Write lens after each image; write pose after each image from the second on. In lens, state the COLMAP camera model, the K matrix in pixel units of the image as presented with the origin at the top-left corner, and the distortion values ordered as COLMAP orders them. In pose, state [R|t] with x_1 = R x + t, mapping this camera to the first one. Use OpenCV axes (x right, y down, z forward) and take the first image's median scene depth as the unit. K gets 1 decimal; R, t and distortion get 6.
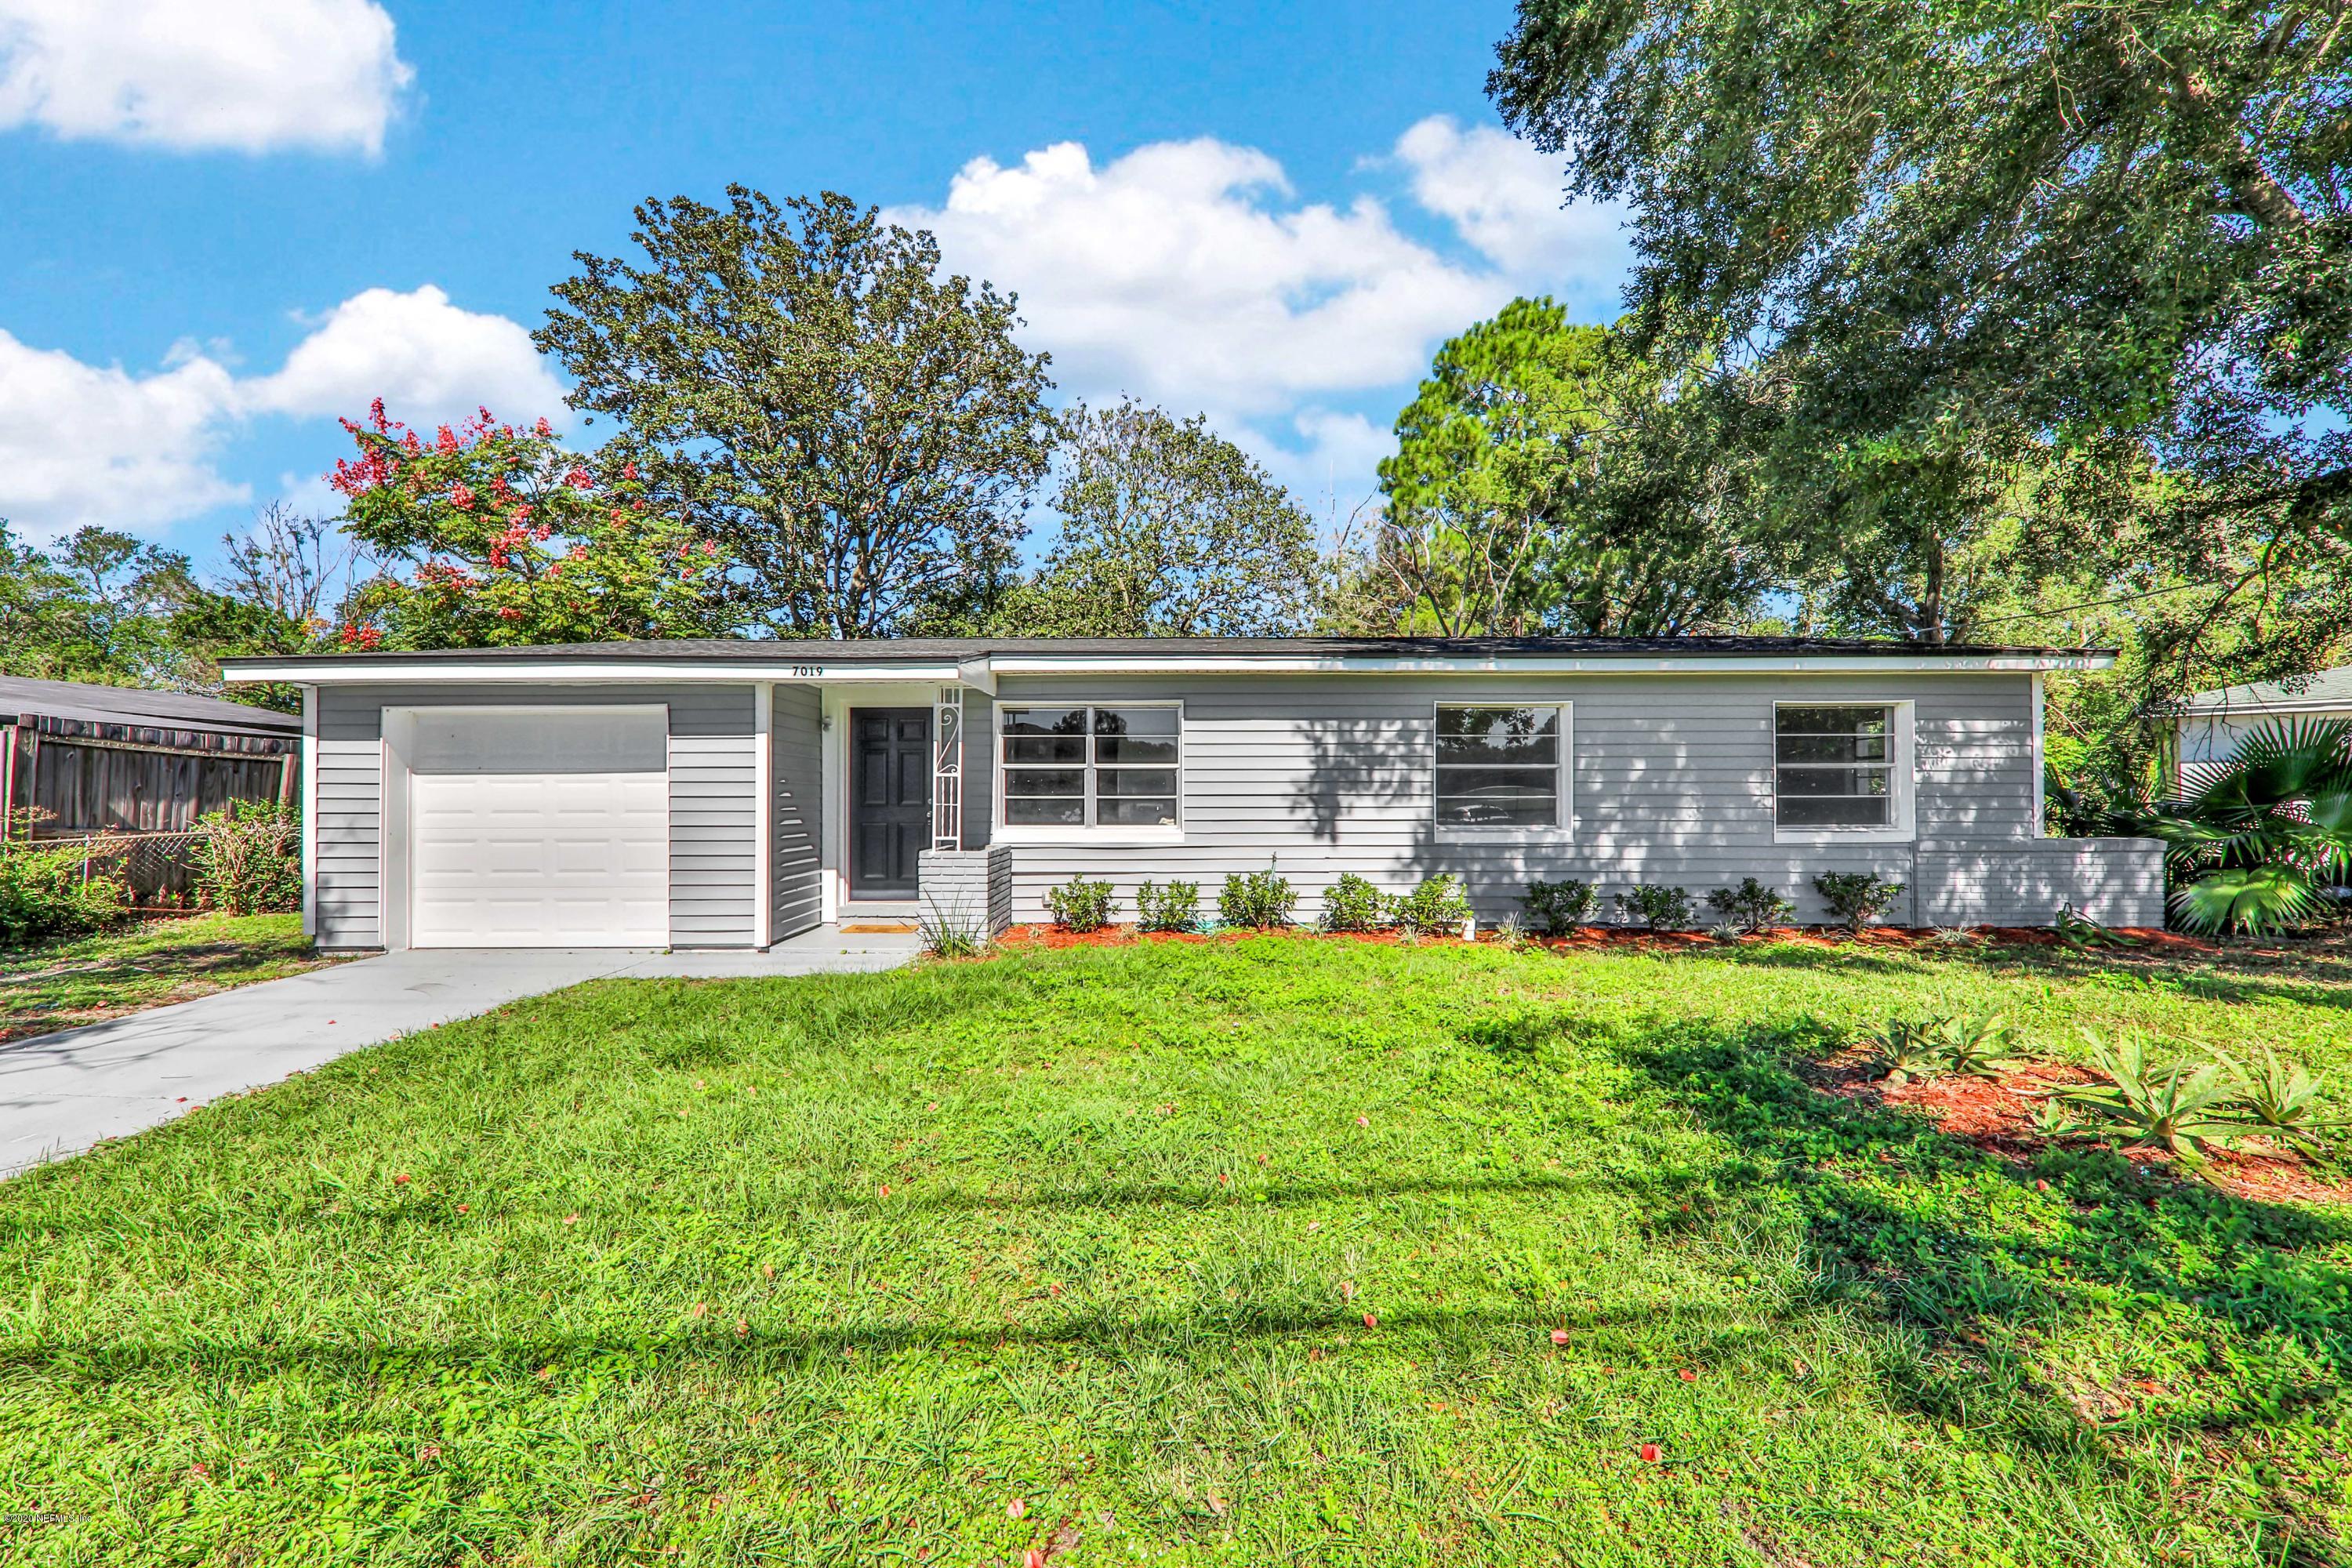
lens RADIAL K [[901.3, 0, 1176.0], [0, 901.3, 784.0], [0, 0, 1]] dist [0.005275, -0.000072]
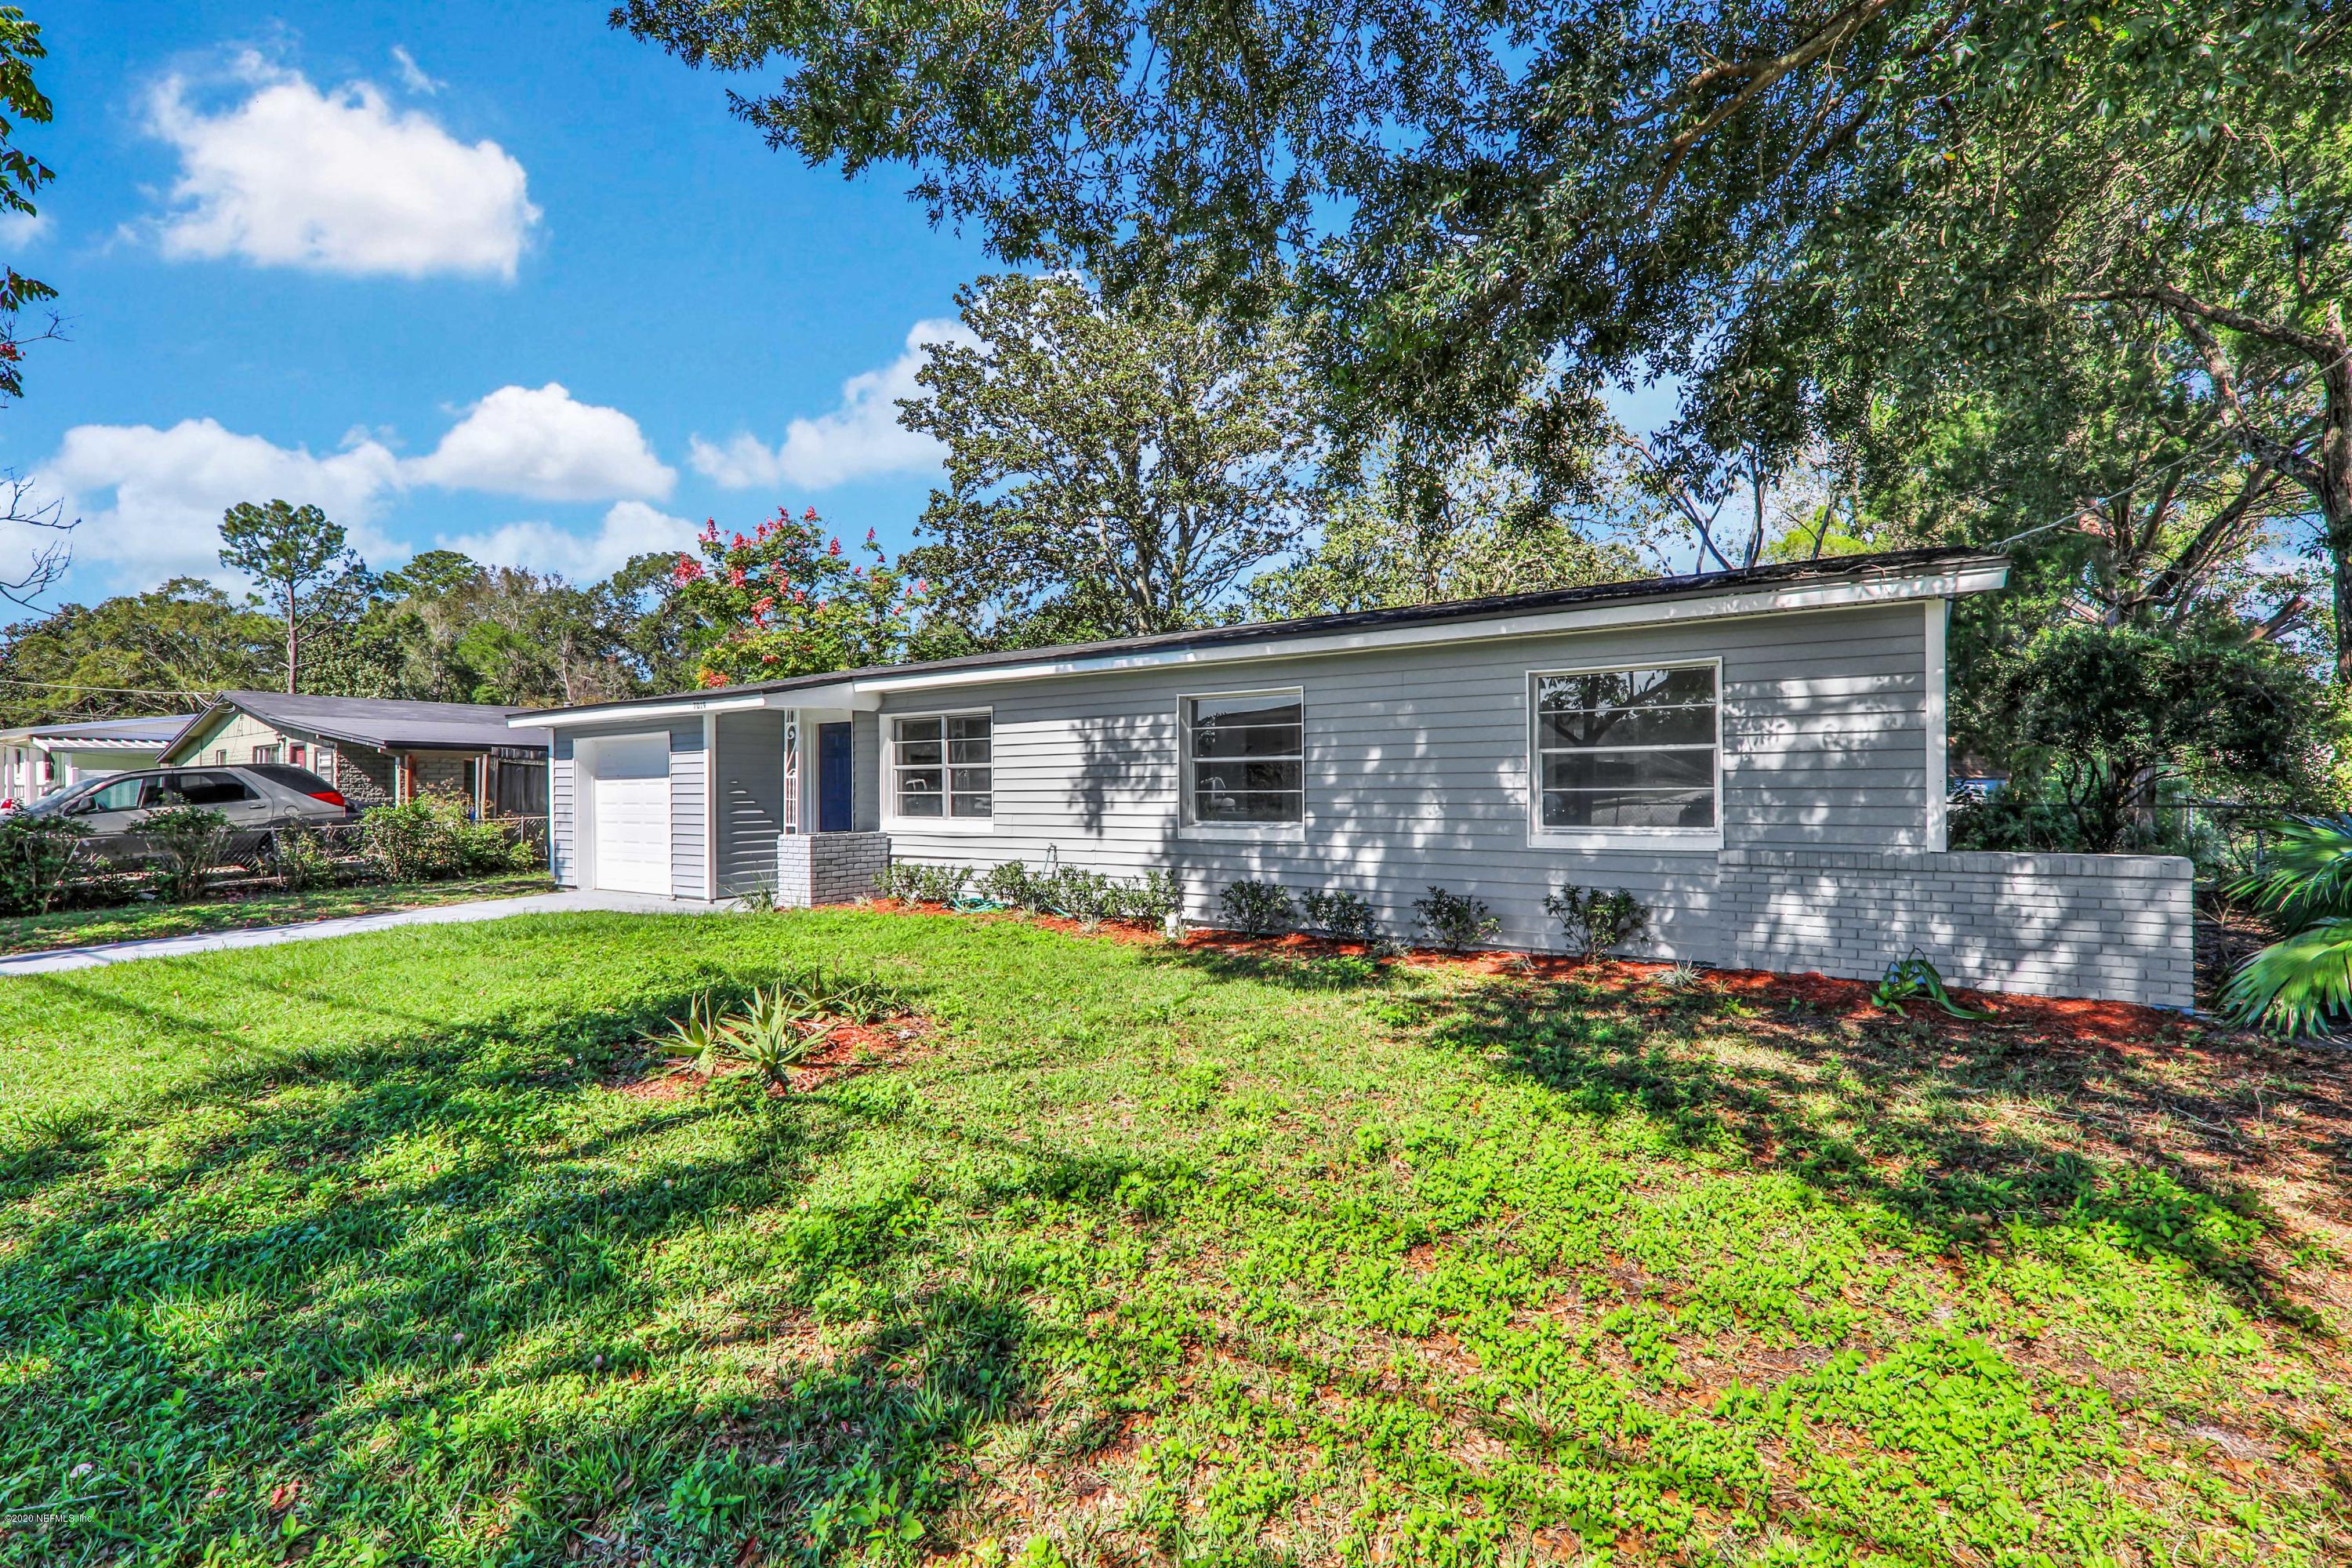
lens RADIAL K [[1053.2, 0, 1176.0], [0, 1053.2, 784.0], [0, 0, 1]] dist [0.001069, 0.000354]
pose [[0.820789, -0.007359, -0.571185, 0.939038], [0.012924, 0.999900, 0.005691, -0.000708], [0.571086, -0.012053, 0.820802, 0.054436]]
